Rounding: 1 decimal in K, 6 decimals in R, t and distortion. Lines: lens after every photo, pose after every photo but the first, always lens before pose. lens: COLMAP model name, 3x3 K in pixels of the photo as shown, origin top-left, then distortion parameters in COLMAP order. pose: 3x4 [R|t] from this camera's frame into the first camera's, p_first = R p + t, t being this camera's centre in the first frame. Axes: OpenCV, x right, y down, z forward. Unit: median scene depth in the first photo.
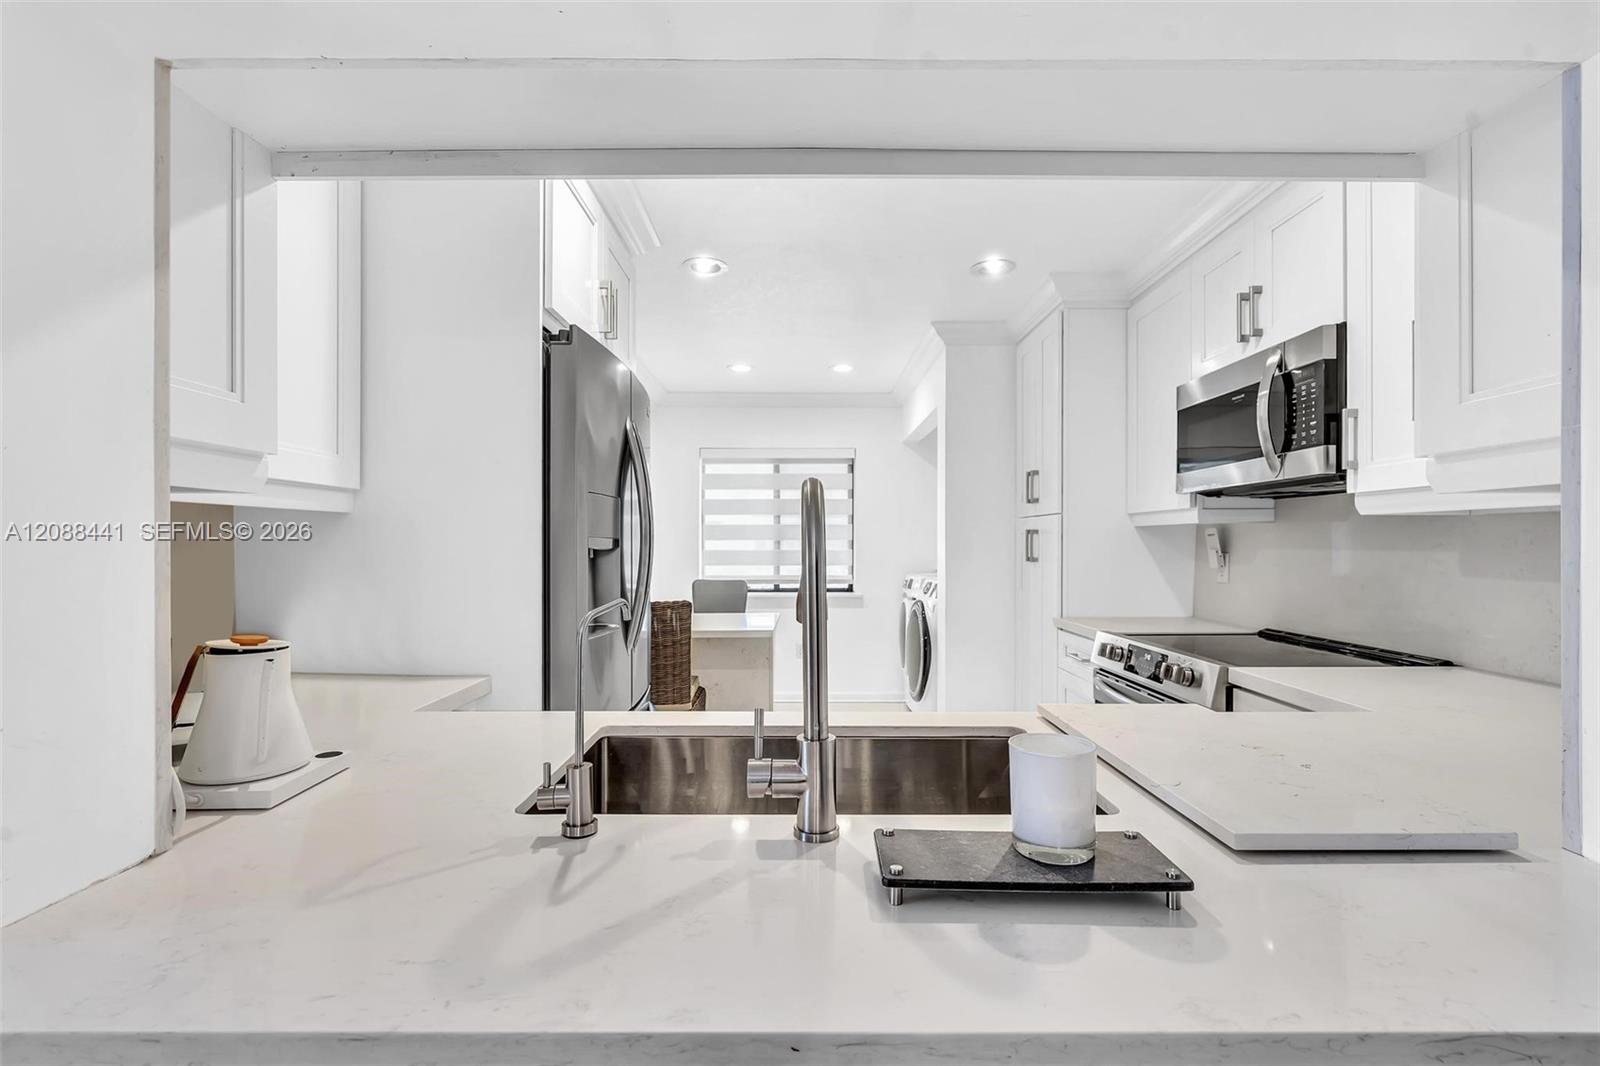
lens RADIAL K [[717.3, 0, 795.3], [0, 717.3, 533.5], [0, 0, 1]] dist [-0.007381, 0.002977]
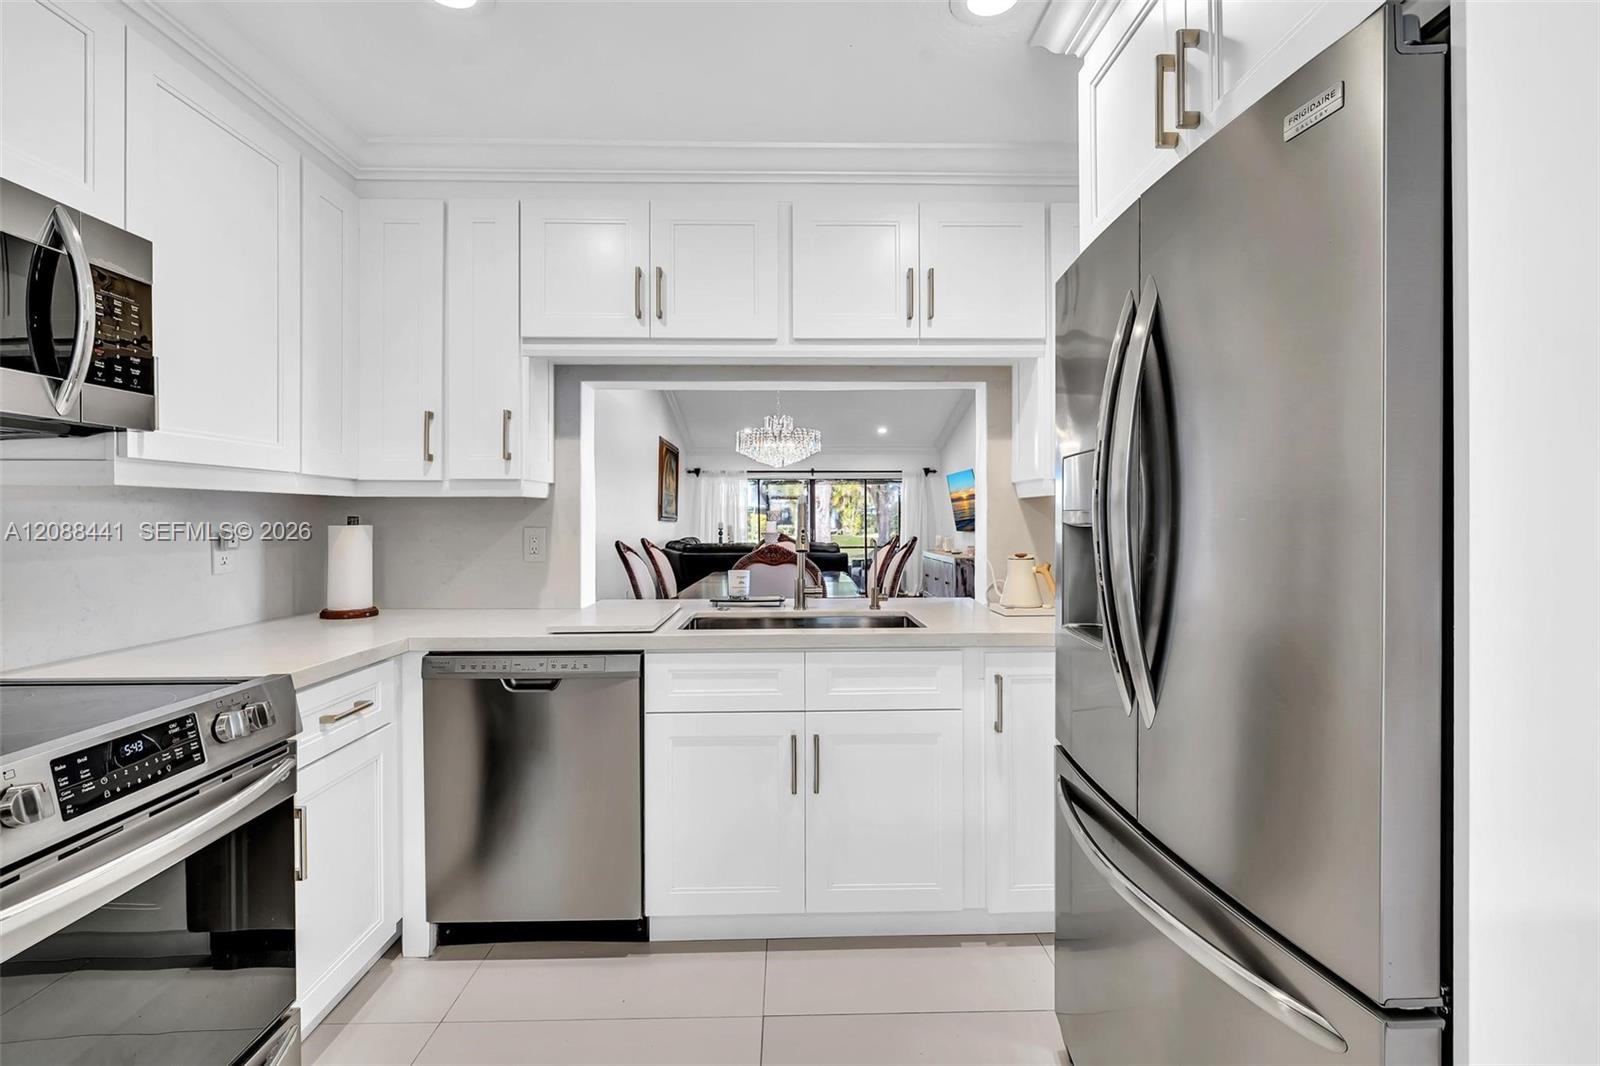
lens RADIAL K [[717.3, 0, 804.8], [0, 717.3, 518.2], [0, 0, 1]] dist [-0.007381, 0.002977]
pose [[-0.999559, 0.003983, -0.029412, 0.042551], [0.004364, 0.999907, -0.012912, 0.024312], [0.029358, -0.013035, -0.999484, 1.735454]]
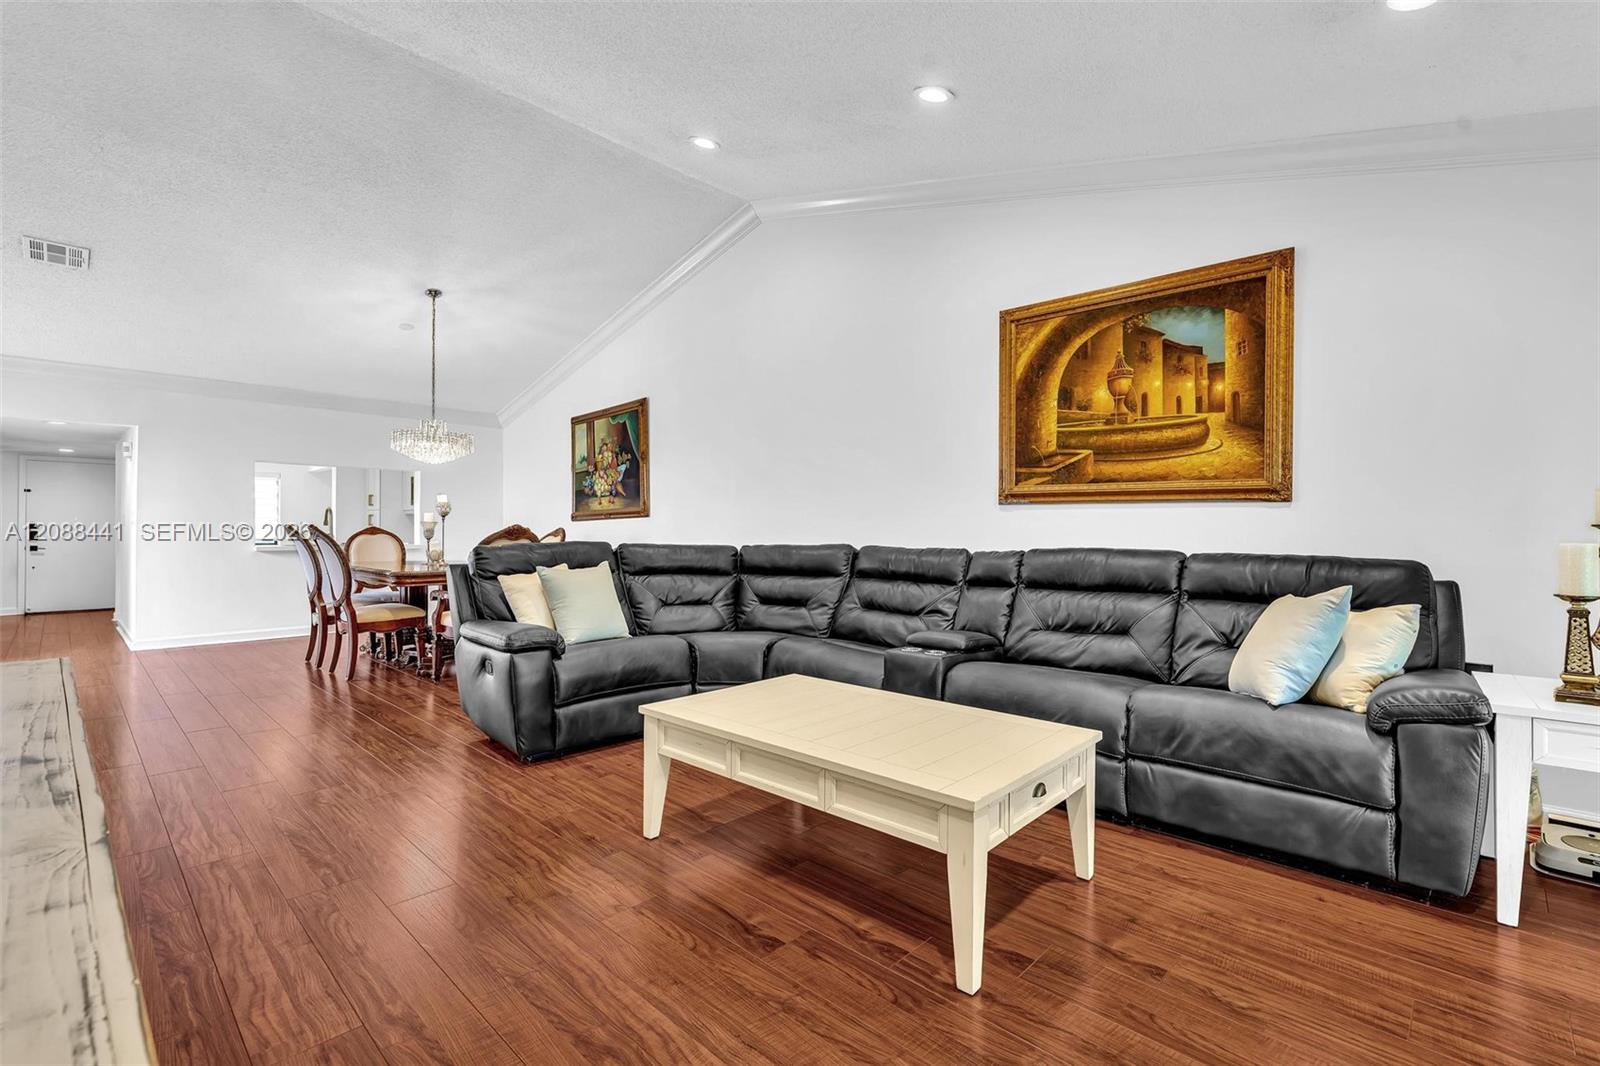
lens RADIAL K [[717.3, 0, 796.0], [0, 717.3, 525.2], [0, 0, 1]] dist [-0.007381, 0.002977]
pose [[0.689969, 0.009181, 0.723781, -1.039538], [-0.011476, 0.999933, -0.001744, 0.041468], [-0.723748, -0.007103, 0.690028, -4.030195]]
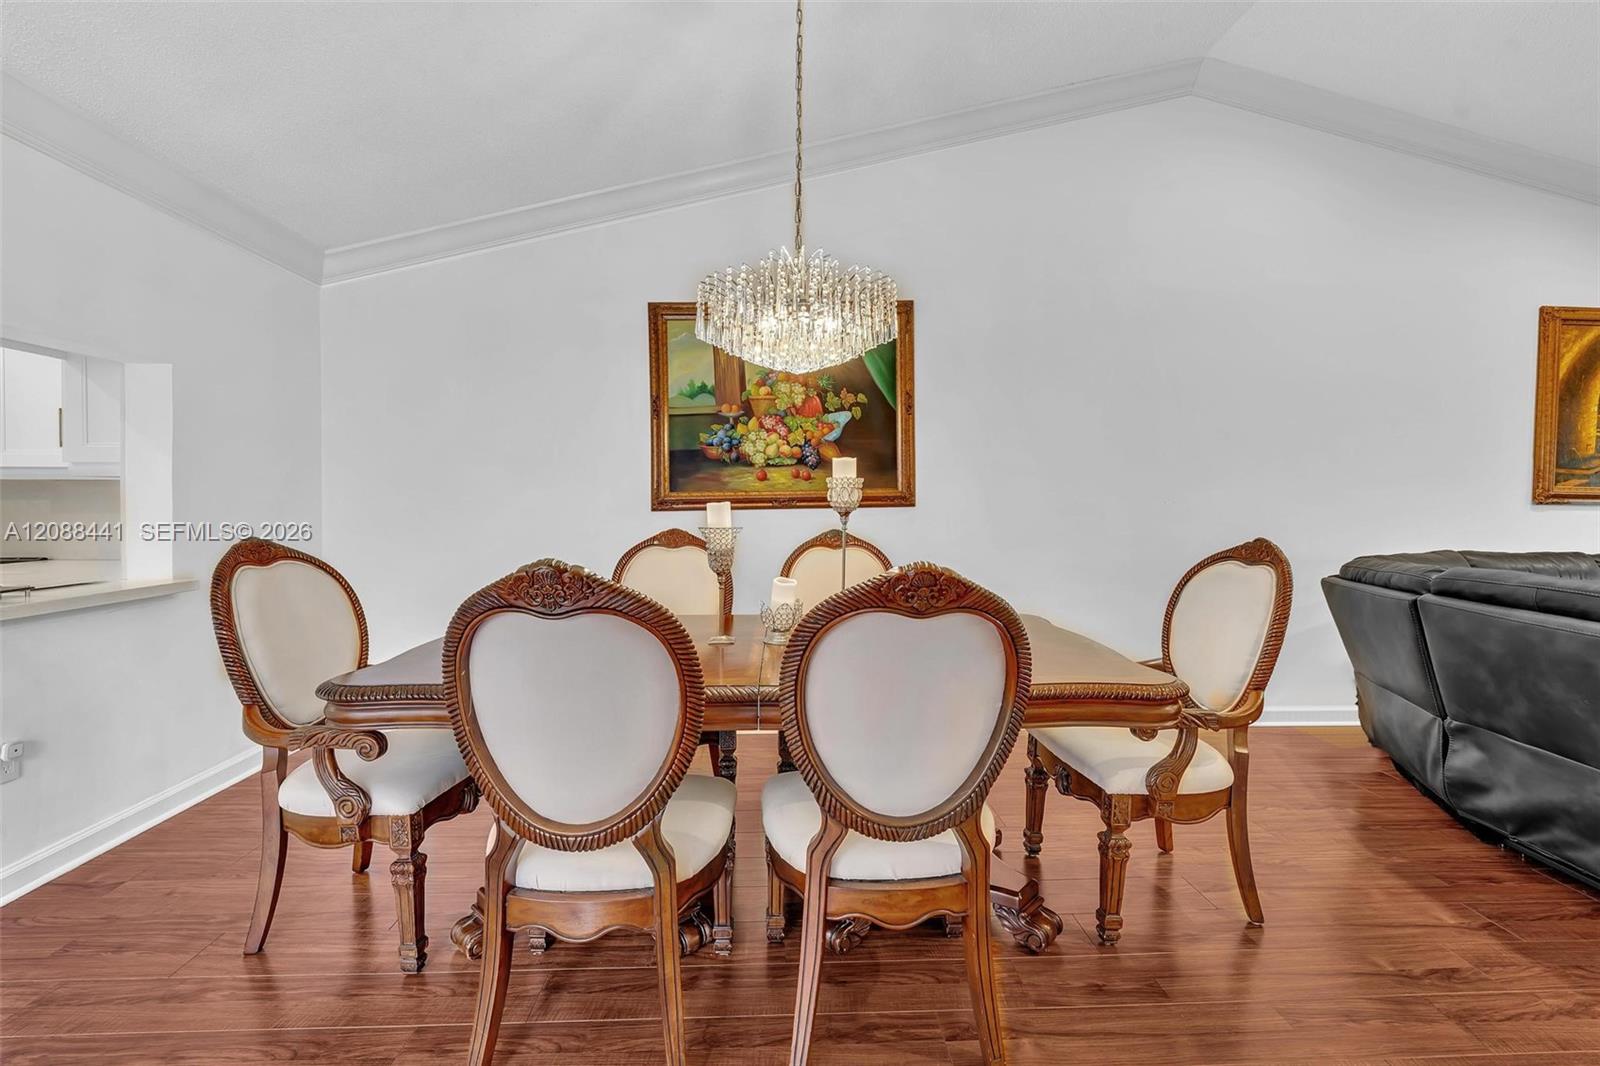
lens RADIAL K [[717.3, 0, 806.2], [0, 717.3, 512.2], [0, 0, 1]] dist [-0.007381, 0.002977]
pose [[-0.057934, -0.011593, 0.998253, -1.038894], [-0.015671, 0.999820, 0.010702, 0.004873], [-0.998197, -0.015024, -0.058105, -0.856537]]
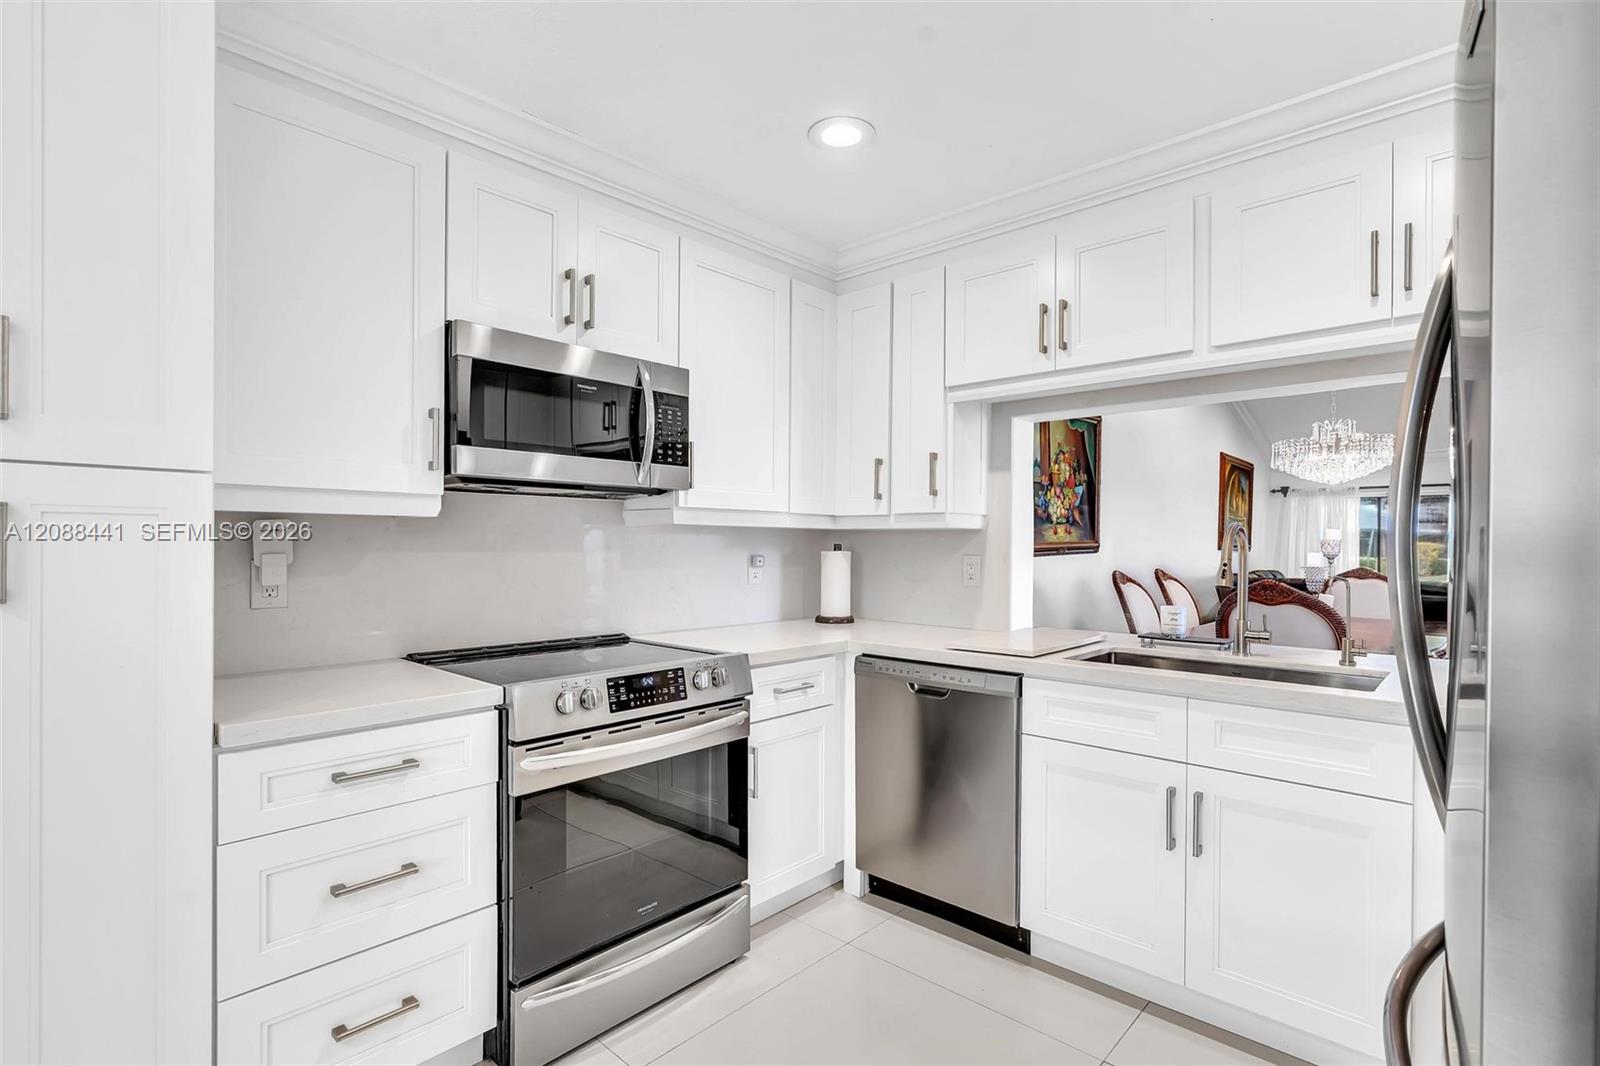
lens RADIAL K [[762.1, 0, 804.8], [0, 762.1, 545.6], [0, 0, 1]] dist [-0.015285, 0.001802]
pose [[-0.741500, -0.004922, 0.670935, -0.286536], [-0.014372, 0.999860, -0.008549, 0.020677], [-0.670799, -0.015982, -0.741467, 1.770603]]
